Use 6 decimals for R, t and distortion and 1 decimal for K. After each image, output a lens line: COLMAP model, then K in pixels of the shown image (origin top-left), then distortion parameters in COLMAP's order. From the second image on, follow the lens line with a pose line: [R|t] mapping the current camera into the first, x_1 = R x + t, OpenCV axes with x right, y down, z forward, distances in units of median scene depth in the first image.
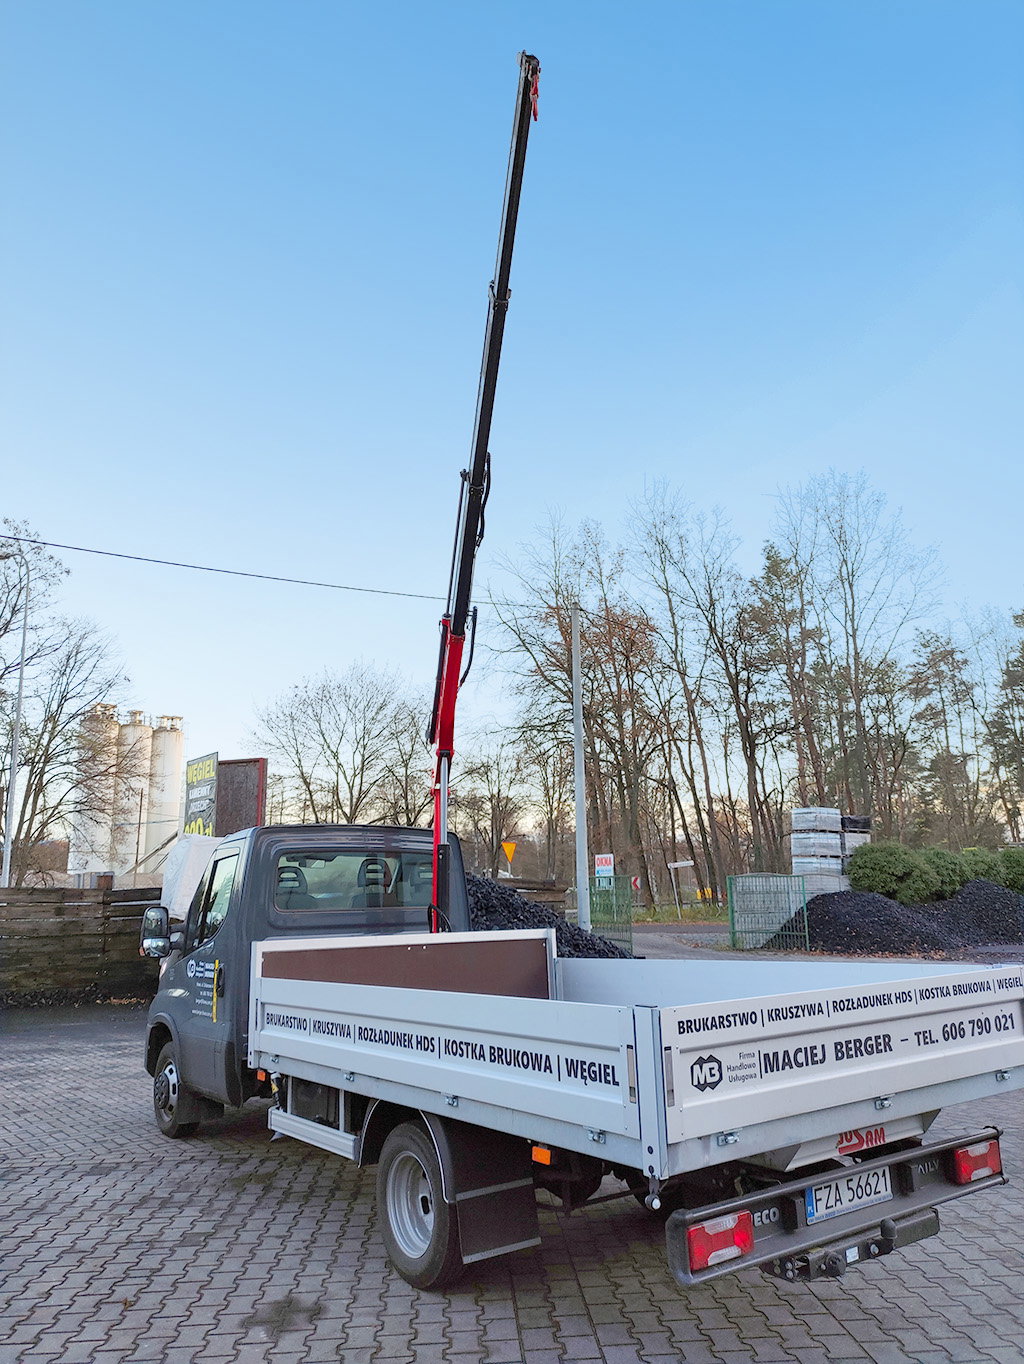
lens RADIAL K [[992.2, 0, 512.0], [0, 992.2, 682.0], [0, 0, 1]] dist [0.056738, -0.004609]
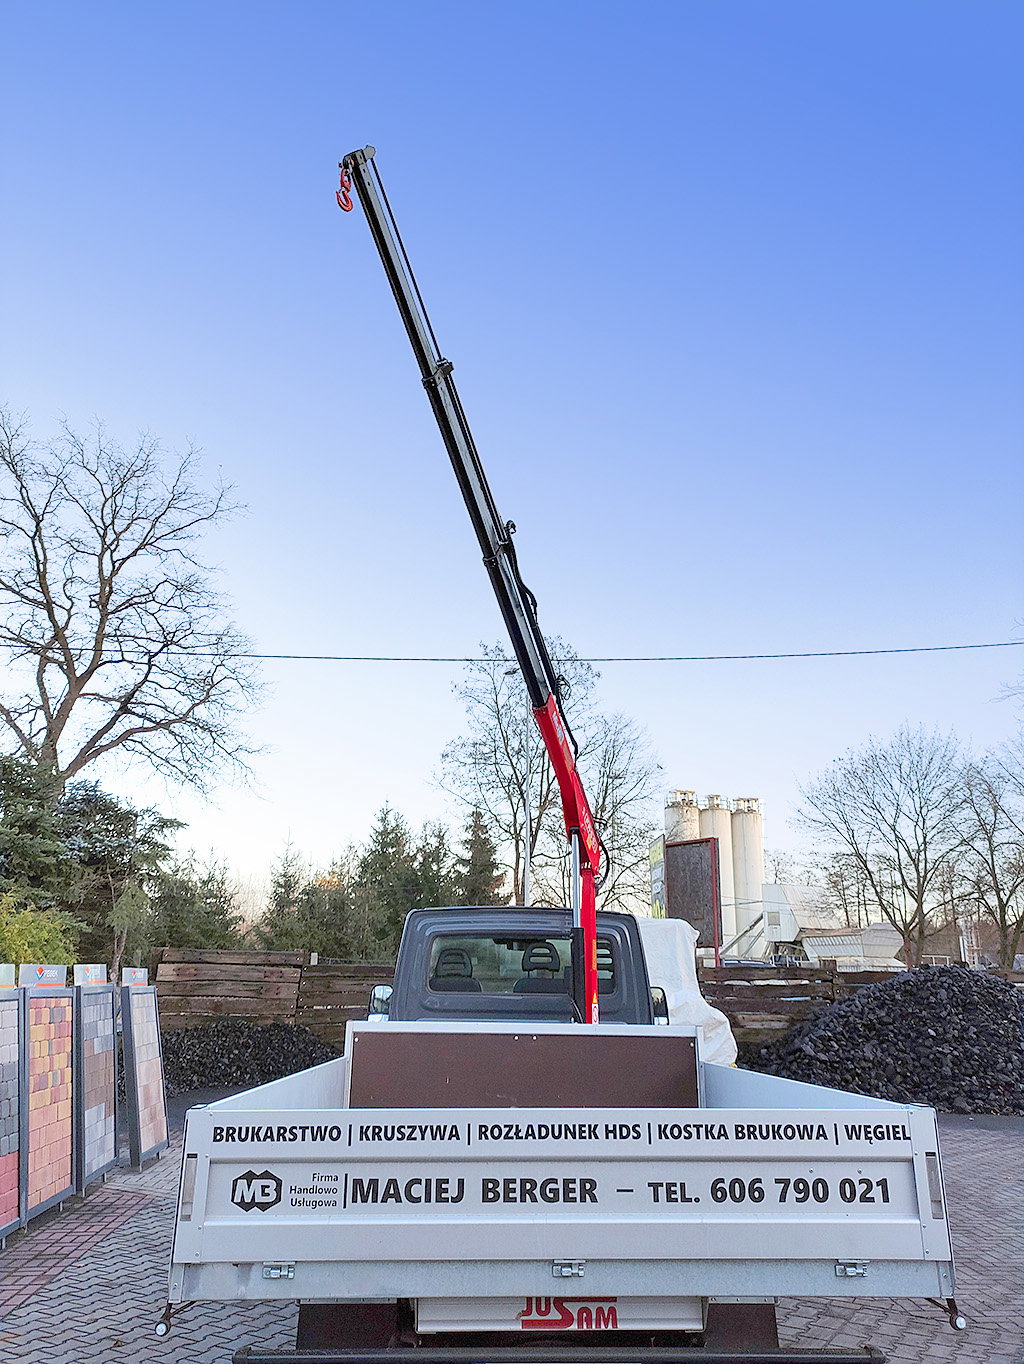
lens RADIAL K [[994.9, 0, 512.0], [0, 994.9, 682.0], [0, 0, 1]] dist [0.059772, -0.041355]
pose [[0.825596, -0.132778, -0.548417, 0.838188], [0.089641, 0.990440, -0.104851, 0.050570], [0.557096, 0.037404, 0.829605, 0.327427]]
